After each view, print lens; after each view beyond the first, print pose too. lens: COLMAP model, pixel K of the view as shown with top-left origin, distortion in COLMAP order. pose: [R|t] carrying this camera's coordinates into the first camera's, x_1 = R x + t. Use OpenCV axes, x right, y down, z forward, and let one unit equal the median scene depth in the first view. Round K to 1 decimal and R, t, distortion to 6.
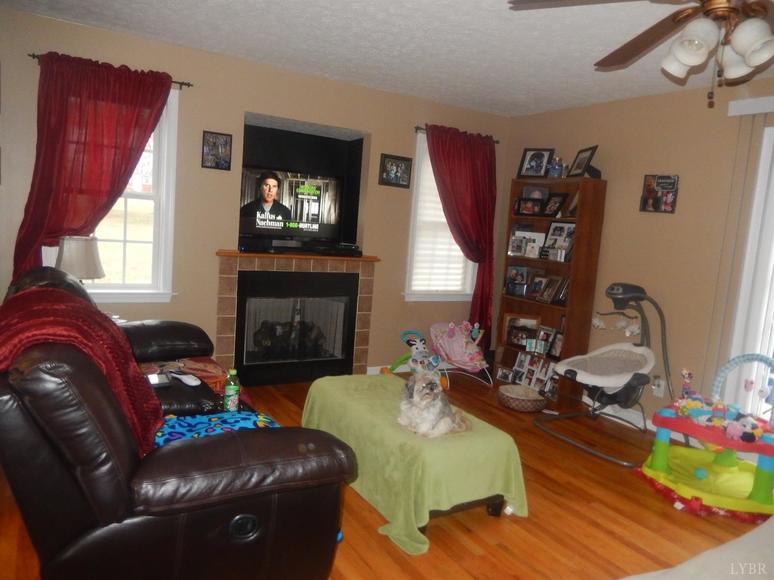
lens RADIAL K [[569.8, 0, 385.3], [0, 569.8, 288.5], [0, 0, 1]] dist [-0.021707, -0.002273]
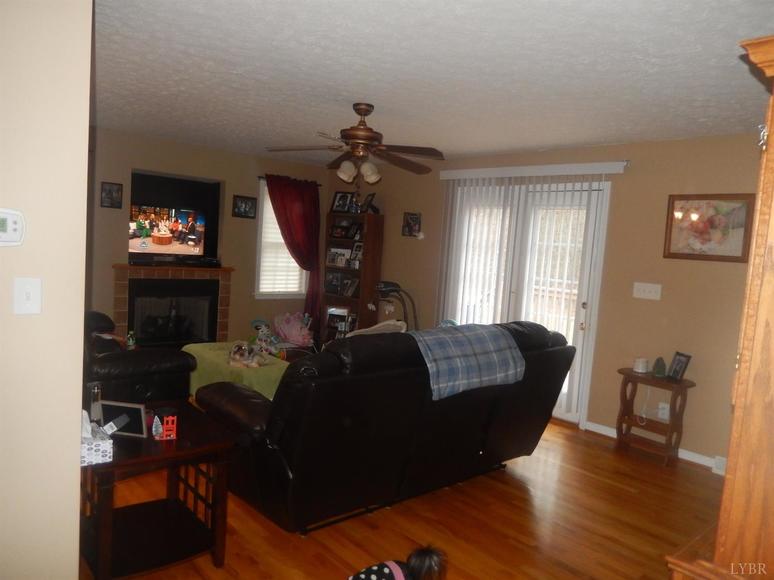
lens RADIAL K [[569.8, 0, 389.5], [0, 569.8, 293.8], [0, 0, 1]] dist [-0.021707, -0.002273]
pose [[0.980862, -0.024464, 0.193162, 0.093315], [0.027381, 0.999548, -0.012446, 0.036932], [-0.192770, 0.017497, 0.981088, -0.453032]]
